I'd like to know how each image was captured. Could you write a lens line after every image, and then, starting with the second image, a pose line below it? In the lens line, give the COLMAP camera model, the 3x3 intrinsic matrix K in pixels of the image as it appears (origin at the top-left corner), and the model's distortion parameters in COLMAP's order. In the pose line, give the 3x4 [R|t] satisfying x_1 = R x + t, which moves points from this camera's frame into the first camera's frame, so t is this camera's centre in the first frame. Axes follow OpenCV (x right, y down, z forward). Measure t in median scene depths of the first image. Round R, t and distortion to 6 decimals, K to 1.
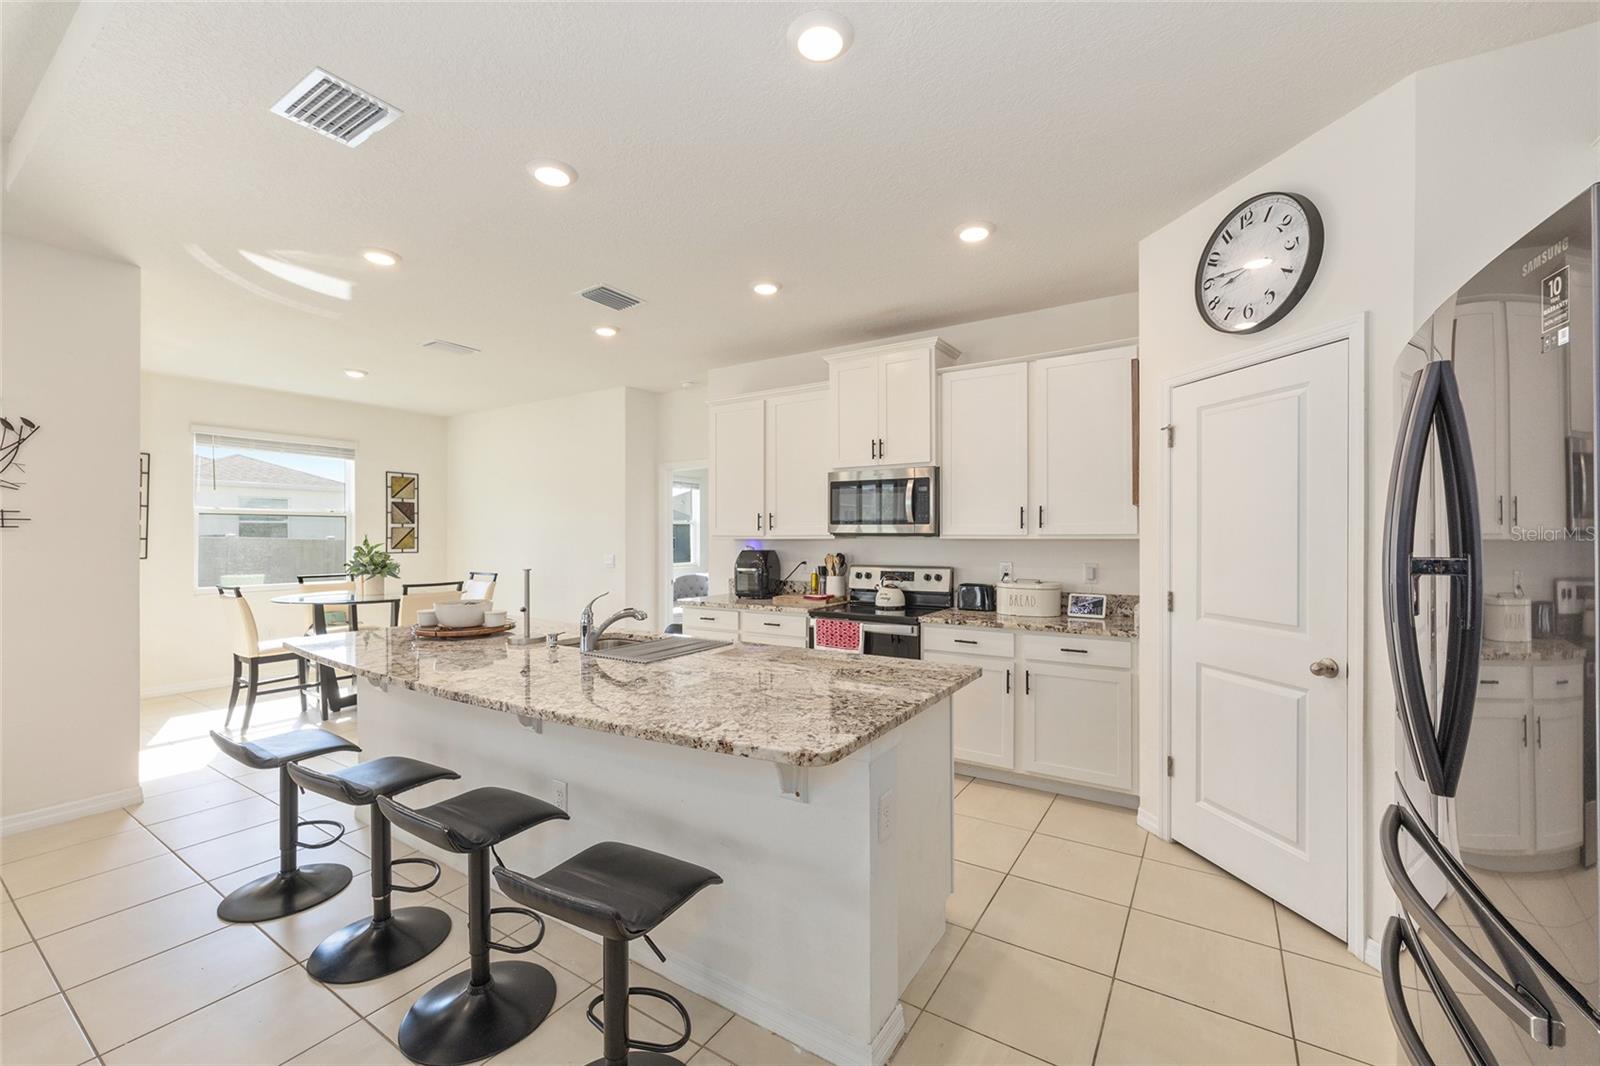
lens RADIAL K [[643.2, 0, 801.5], [0, 643.2, 529.5], [0, 0, 1]] dist [-0.002104, 0.000018]
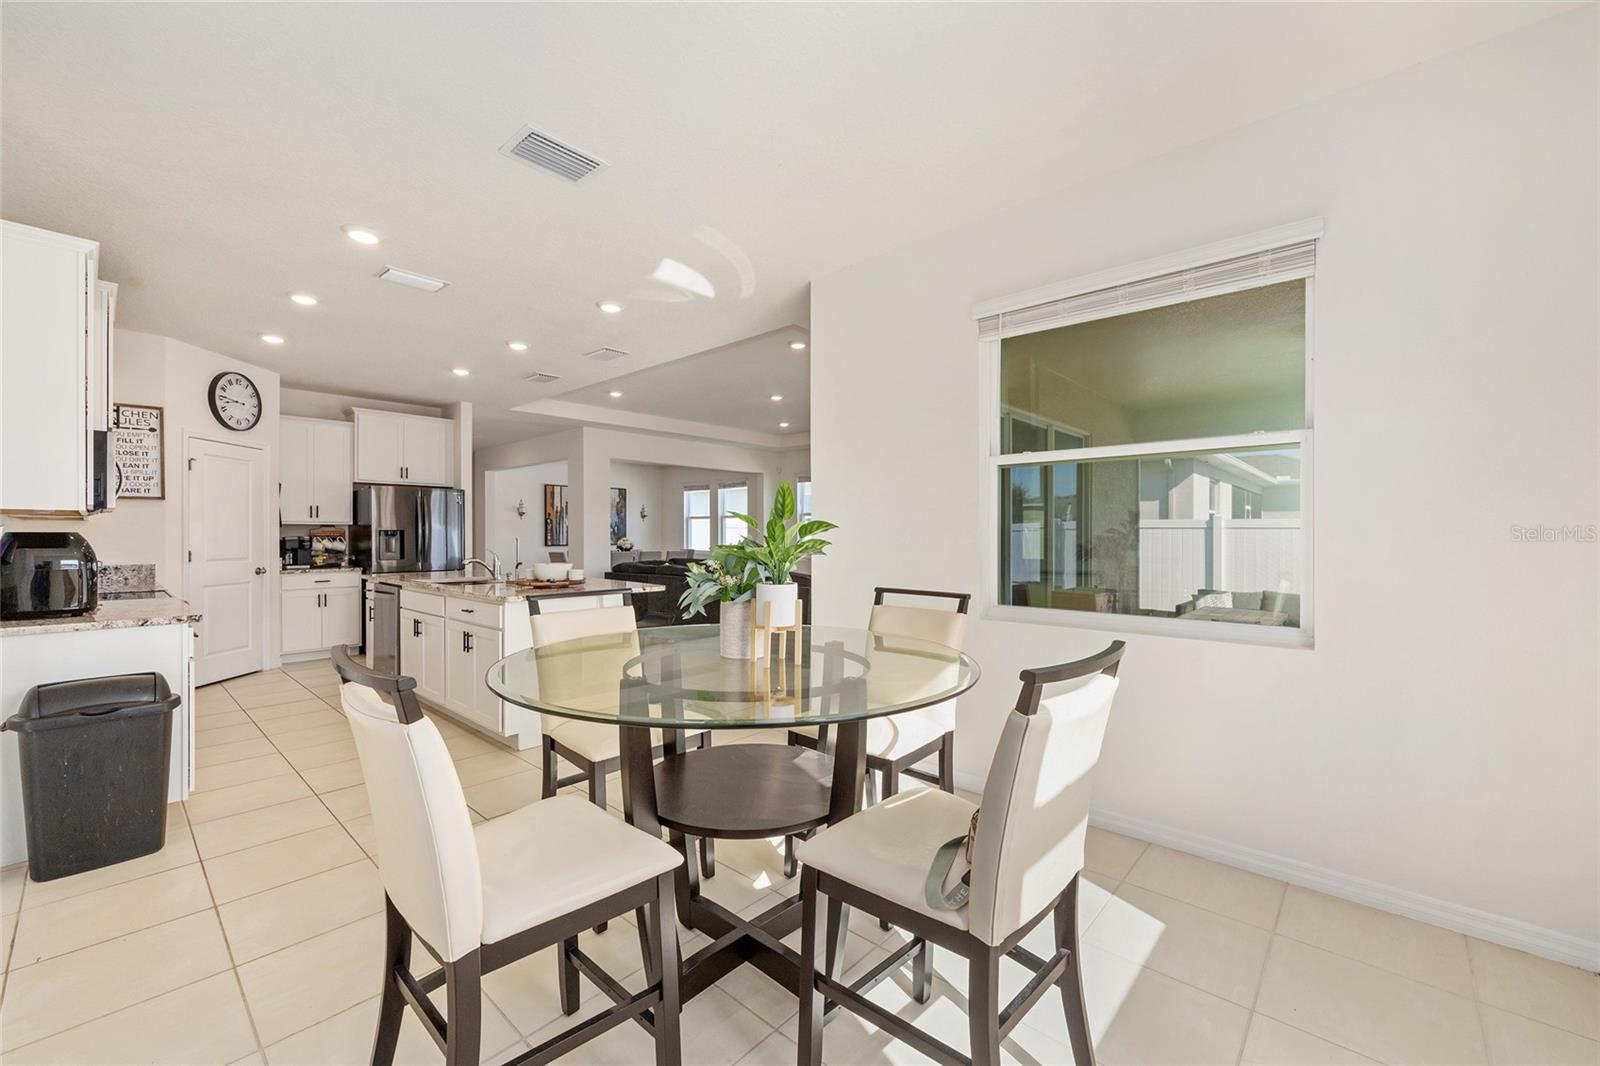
lens RADIAL K [[643.3, 0, 798.0], [0, 643.3, 536.4], [0, 0, 1]] dist [0.002077, 0.000616]
pose [[-0.986433, 0.001223, 0.164159, -0.969412], [0.000325, 0.999985, -0.005492, 0.046552], [-0.164163, -0.005364, -0.986419, 1.737682]]
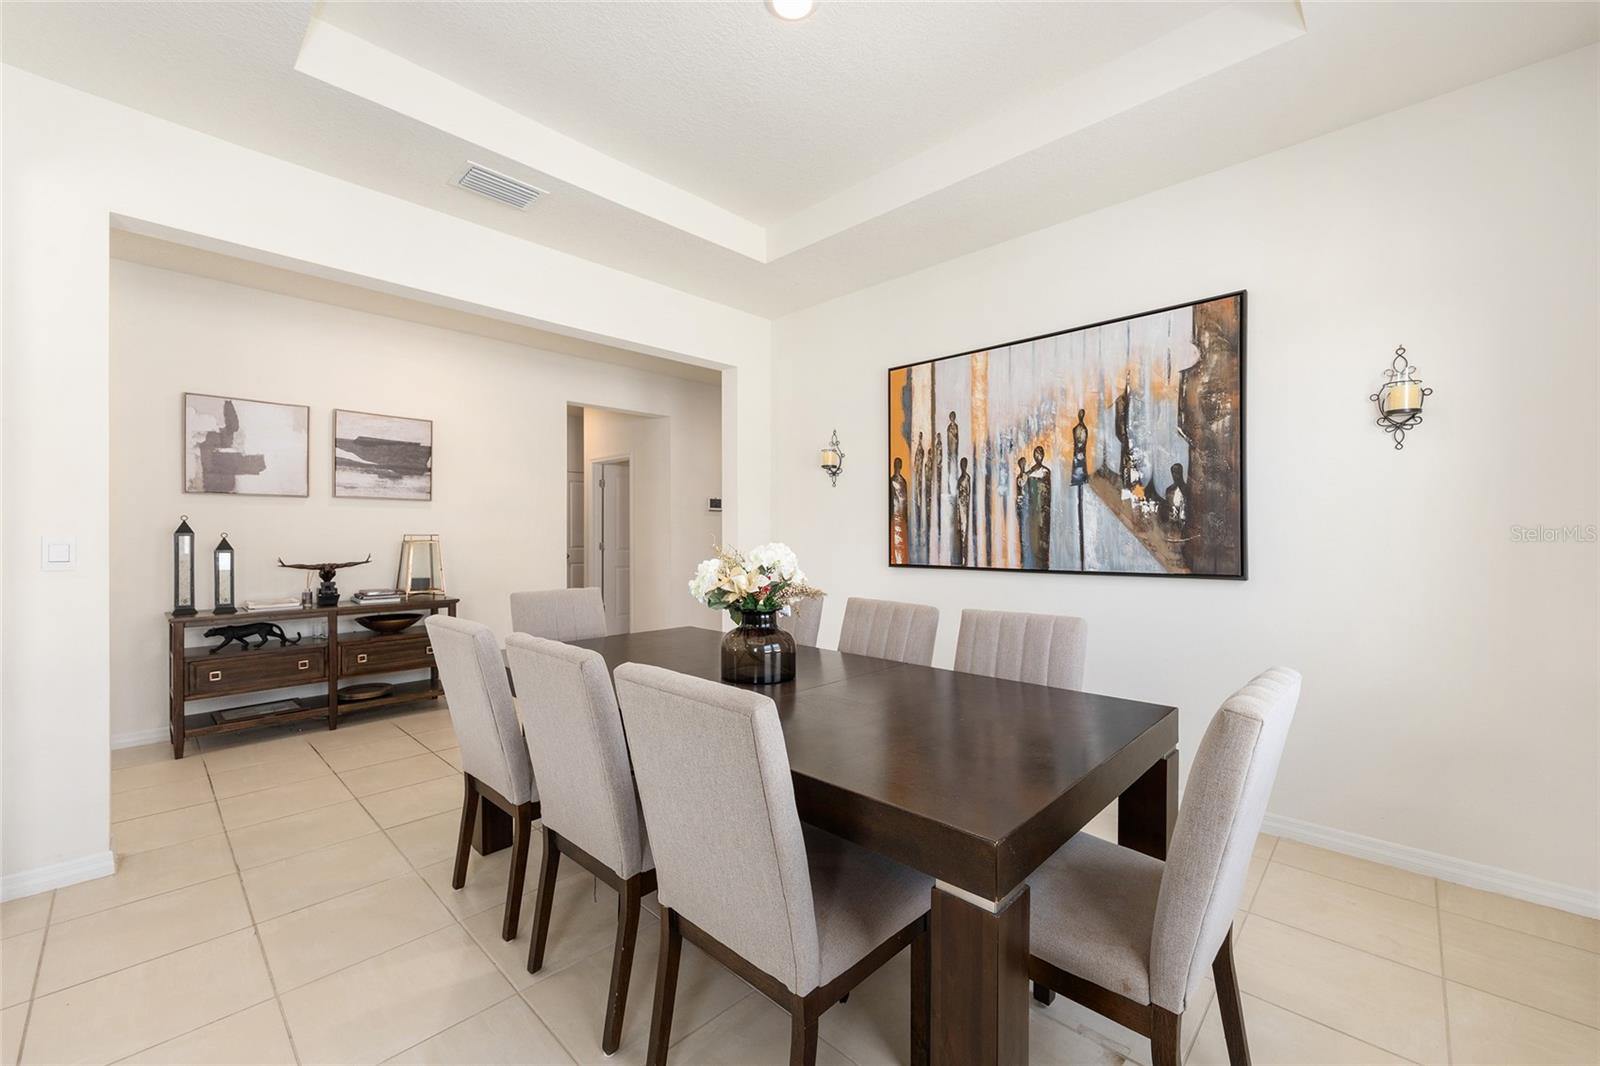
lens RADIAL K [[642.4, 0, 800.6], [0, 642.4, 534.9], [0, 0, 1]] dist [-0.001480, 0.000744]
pose [[0.186623, -0.000034, 0.982432, -0.241321], [-0.009634, 0.999952, 0.001864, 0.027452], [-0.982384, -0.009813, 0.186614, -1.130273]]
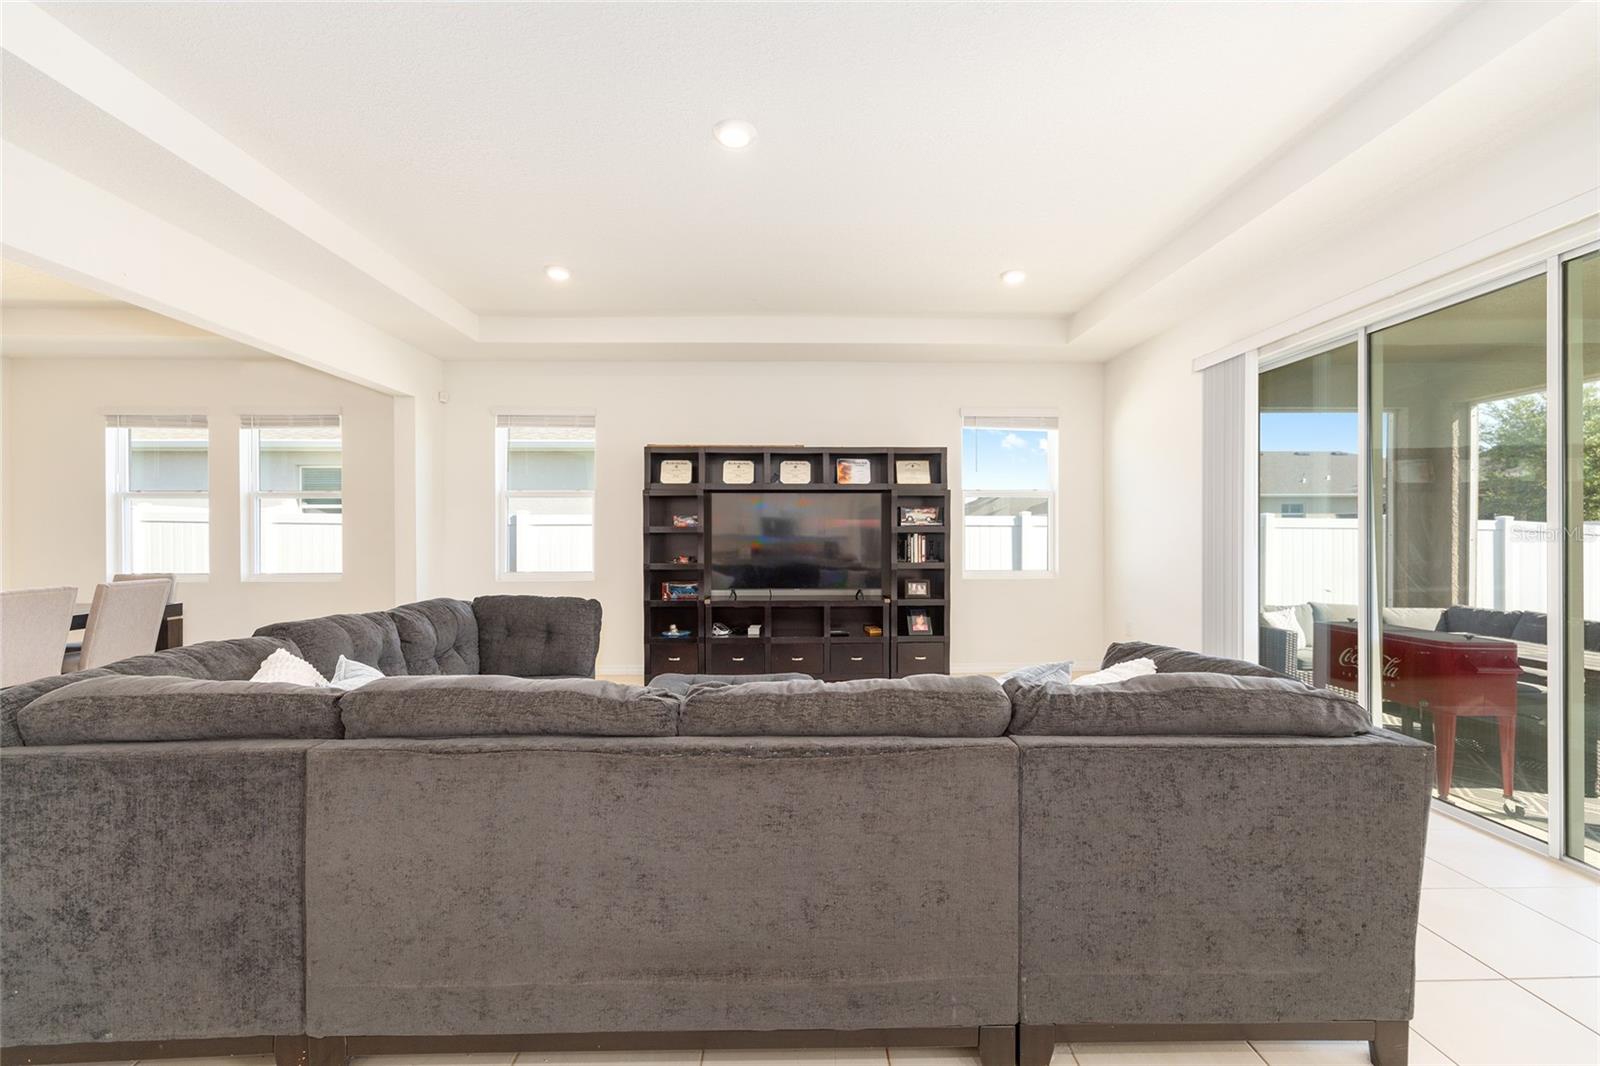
lens RADIAL K [[642.4, 0, 800.6], [0, 642.4, 534.9], [0, 0, 1]] dist [-0.001480, 0.000744]
pose [[-0.828288, 0.004657, -0.560283, -0.263429], [0.008860, 0.999949, -0.004787, 0.035419], [0.560232, -0.008930, -0.828288, 0.413374]]
